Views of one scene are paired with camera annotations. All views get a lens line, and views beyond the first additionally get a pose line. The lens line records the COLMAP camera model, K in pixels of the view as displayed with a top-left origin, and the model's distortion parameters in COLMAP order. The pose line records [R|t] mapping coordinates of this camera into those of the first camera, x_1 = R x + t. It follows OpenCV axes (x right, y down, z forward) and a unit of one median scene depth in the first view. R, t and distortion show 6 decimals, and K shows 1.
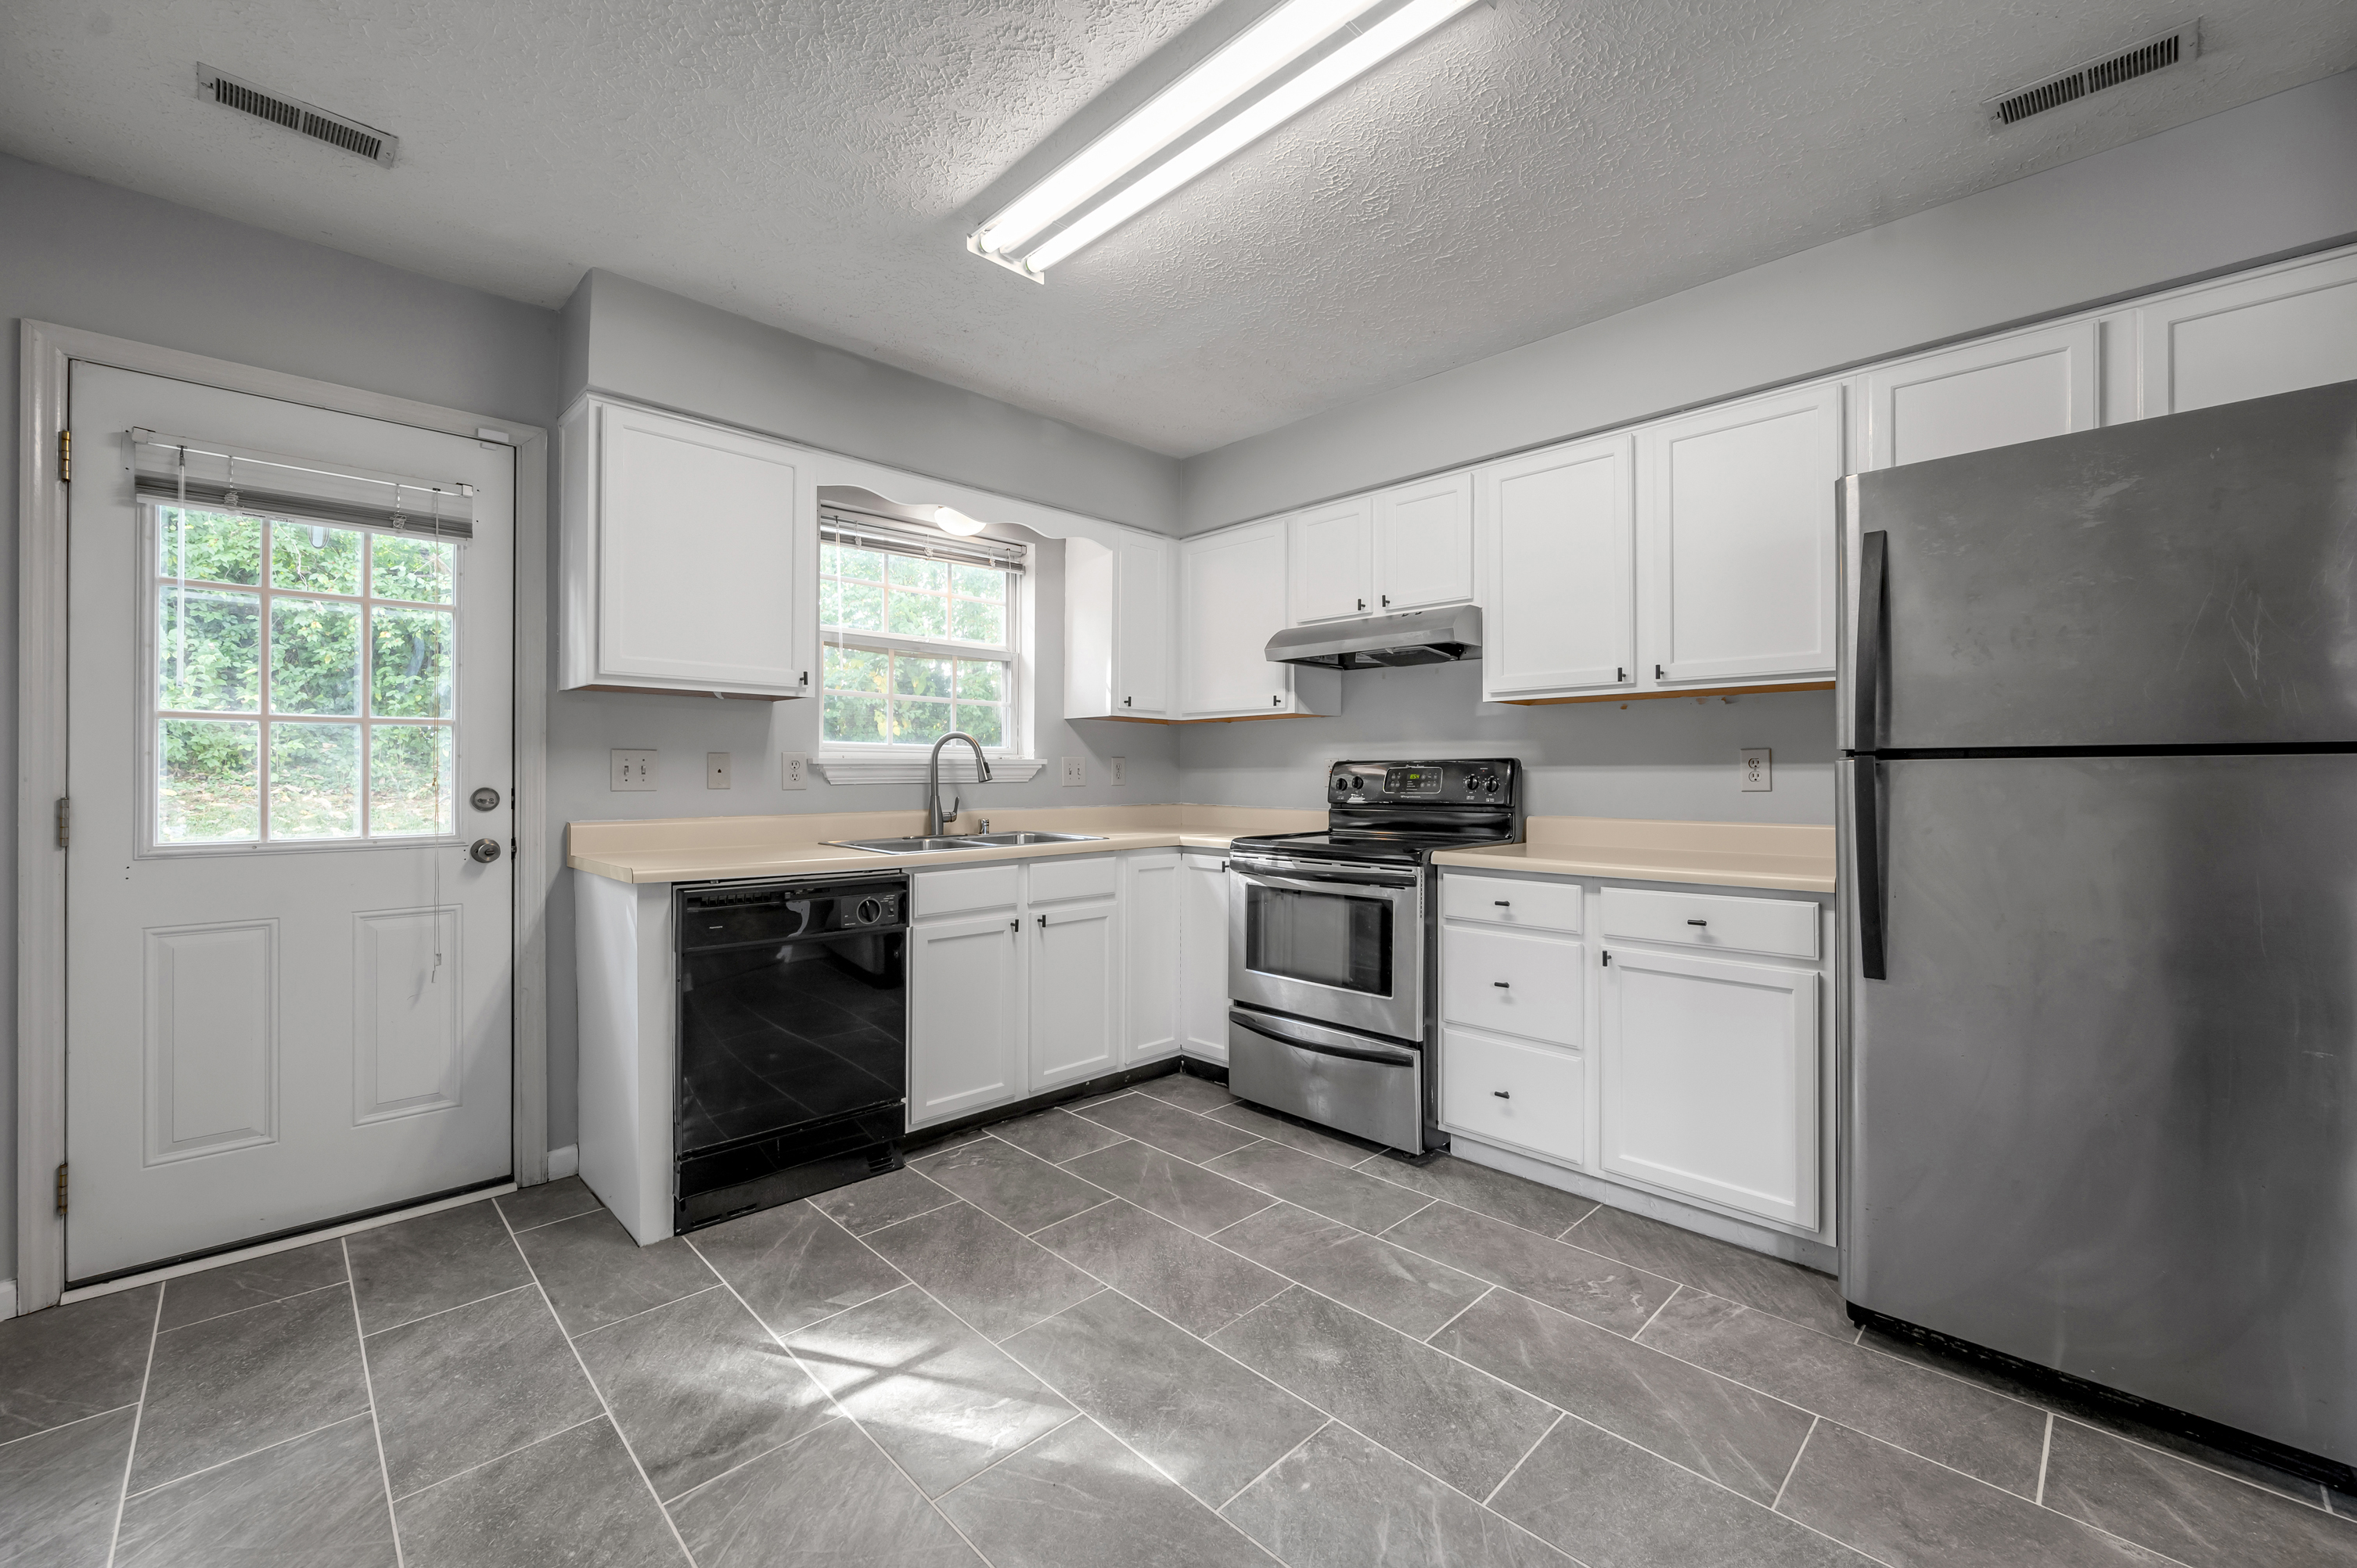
lens RADIAL K [[950.0, 0, 1180.3], [0, 950.0, 772.5], [0, 0, 1]] dist [-0.004894, -0.000159]
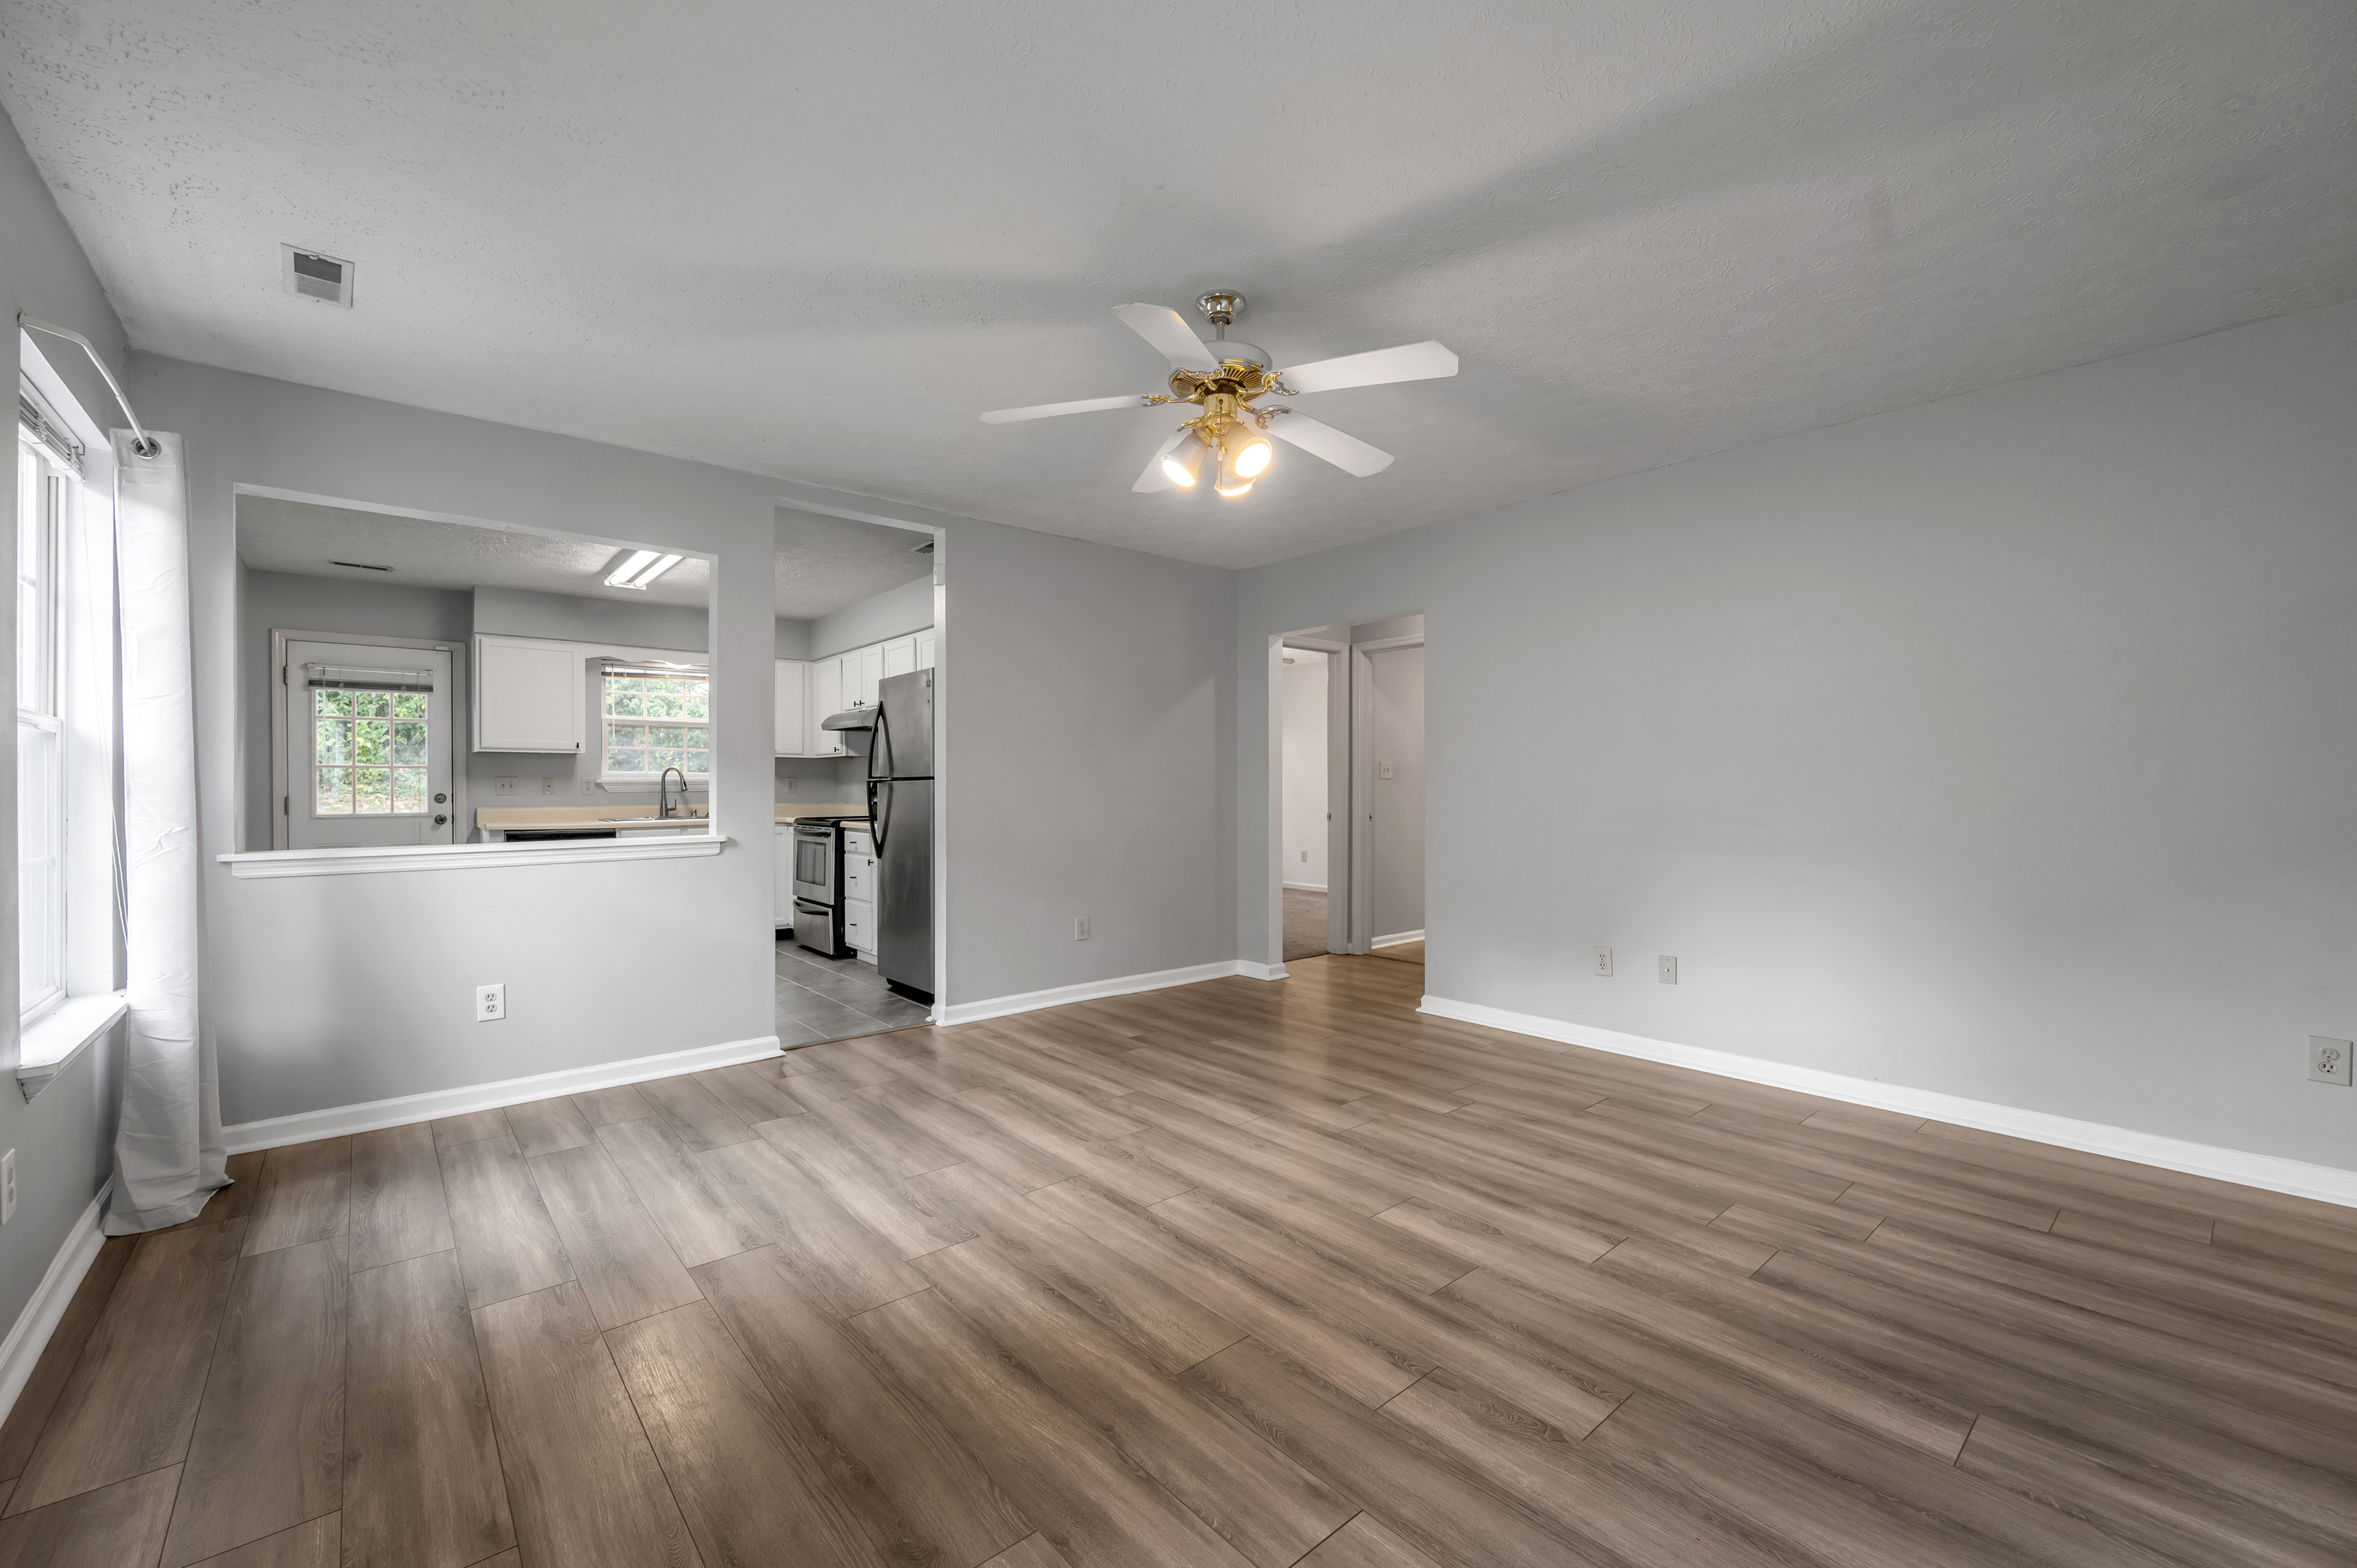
lens RADIAL K [[970.9, 0, 1177.9], [0, 970.9, 793.6], [0, 0, 1]] dist [-0.003250, -0.000056]
pose [[0.996903, -0.002637, -0.078598, 1.354450], [0.003329, 0.999957, 0.008675, 0.000961], [0.078572, -0.008910, 0.996869, -1.335893]]
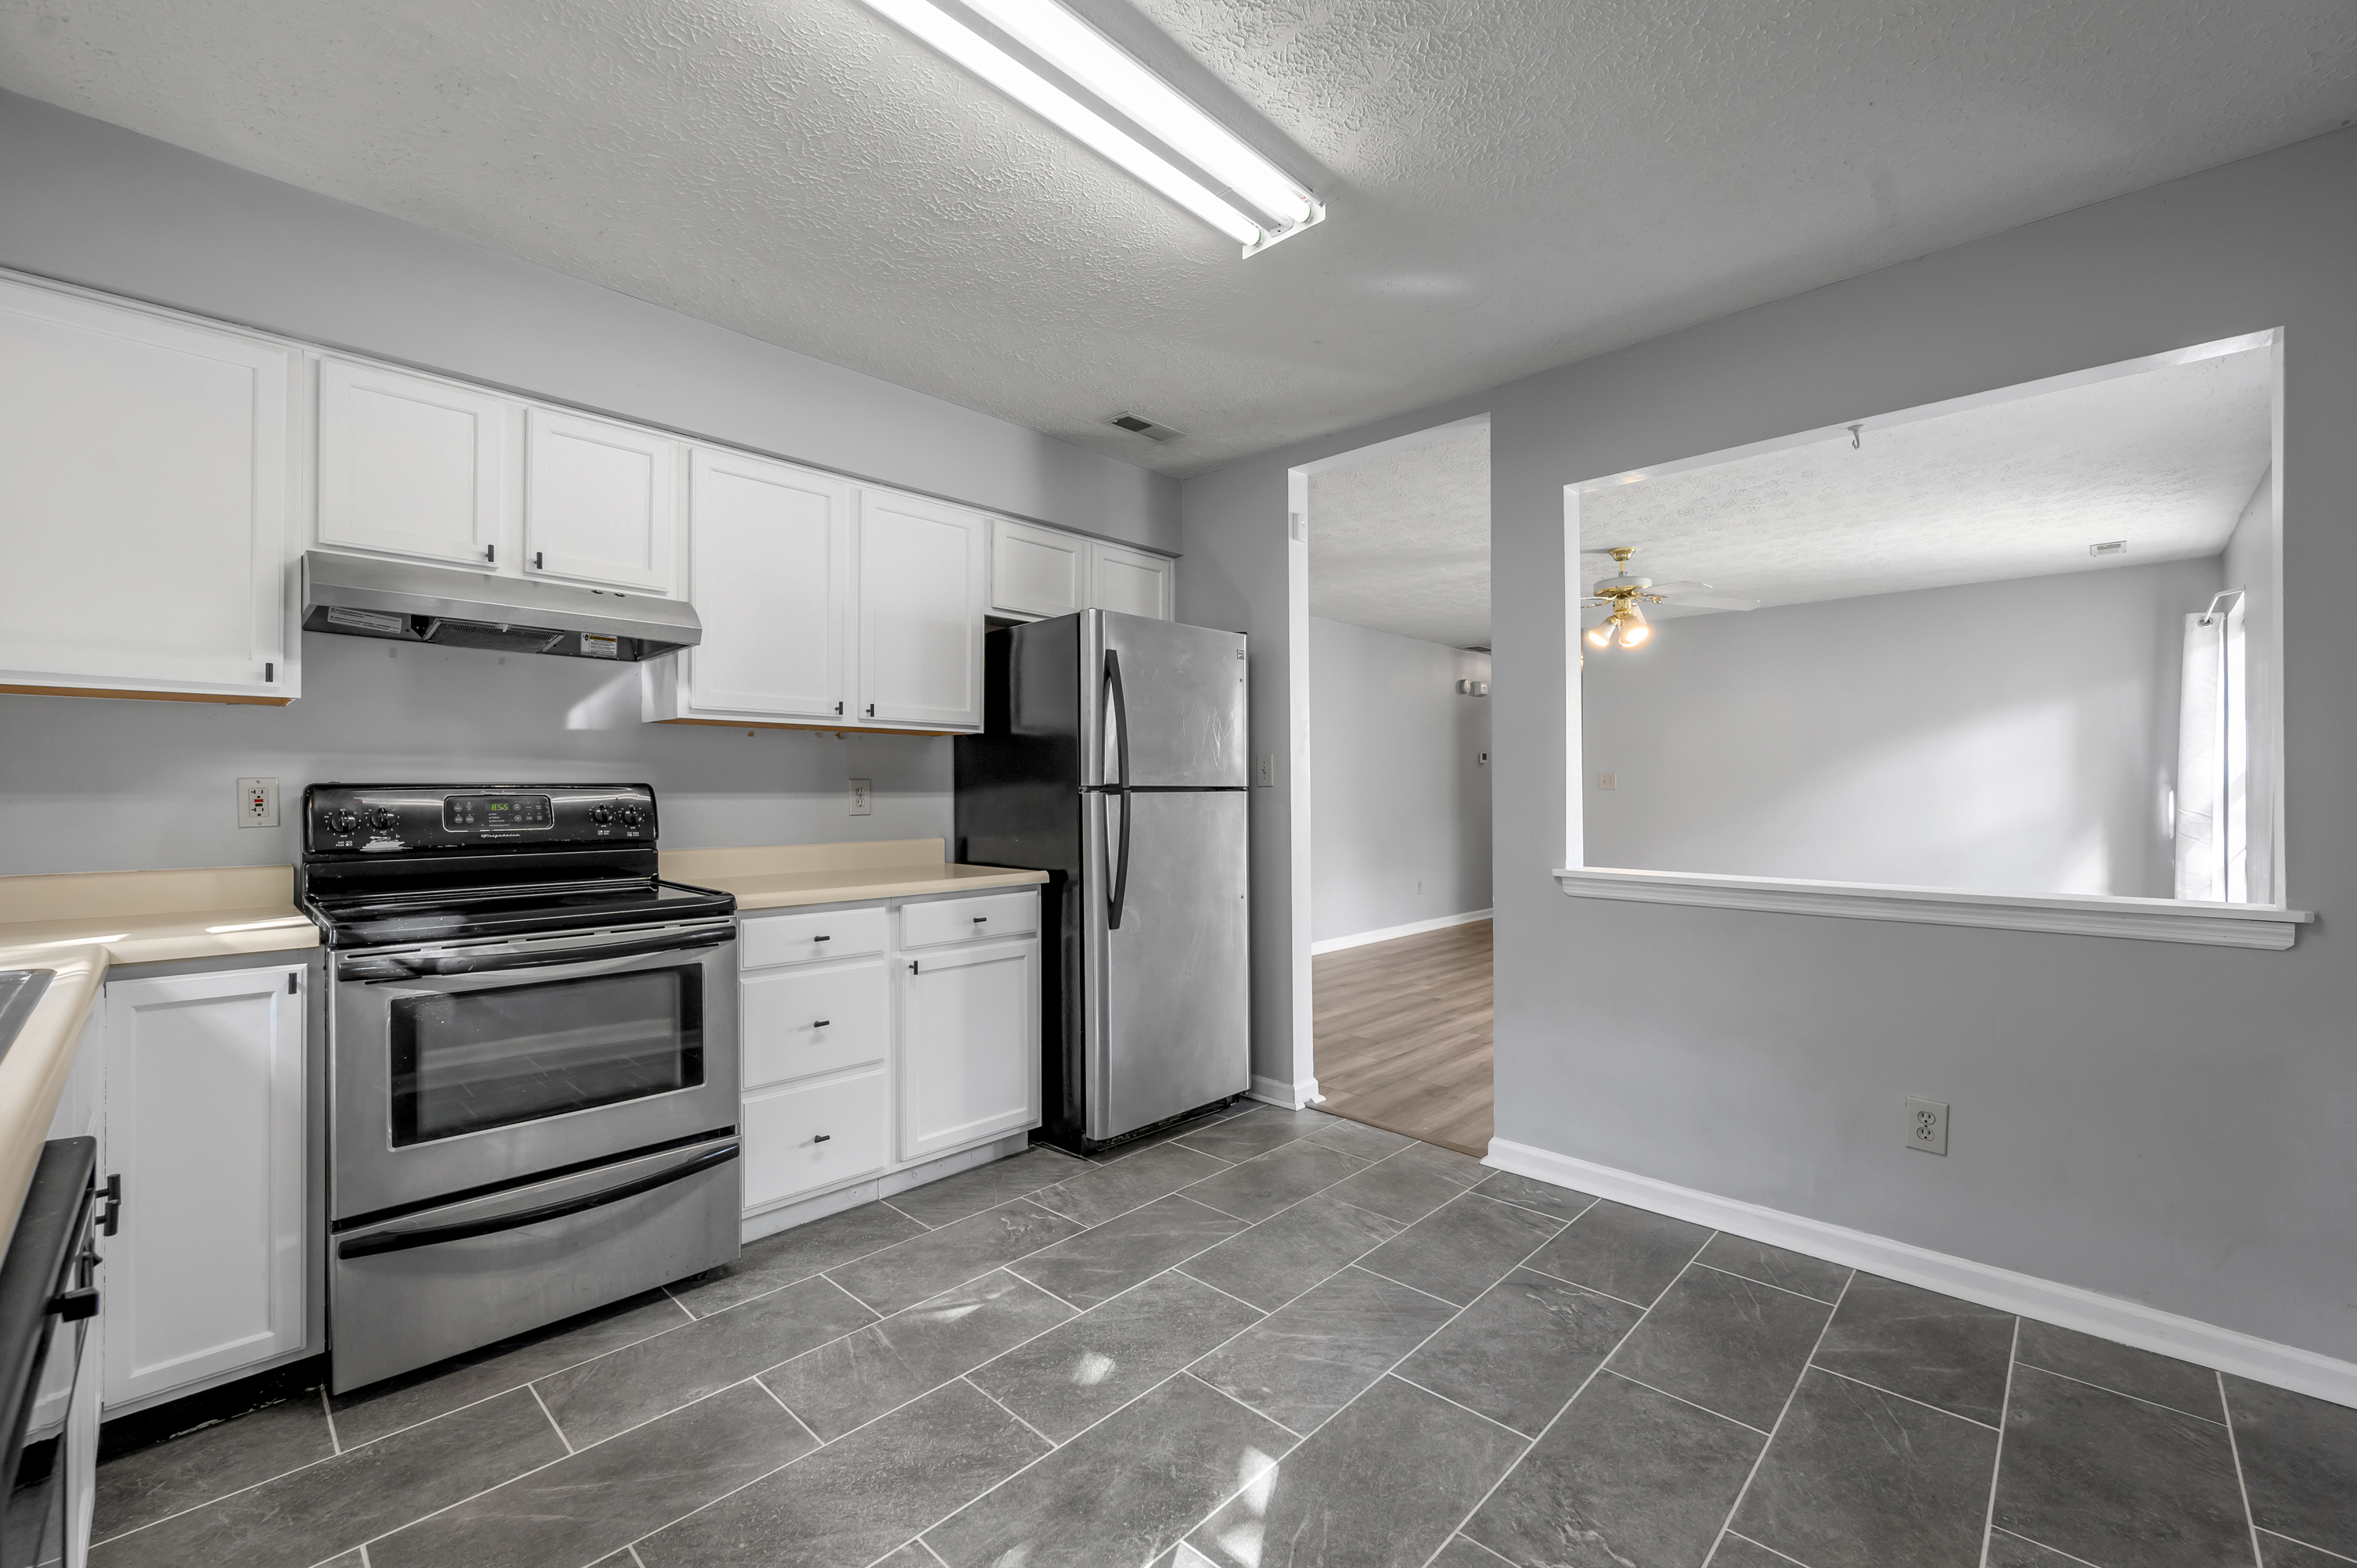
lens RADIAL K [[970.9, 0, 1177.9], [0, 970.9, 793.6], [0, 0, 1]] dist [-0.003250, -0.000056]
pose [[-0.032749, -0.000939, 0.999463, -0.666637], [-0.000838, 0.999999, 0.000912, -0.009665], [-0.999463, -0.000808, -0.032750, 0.692130]]
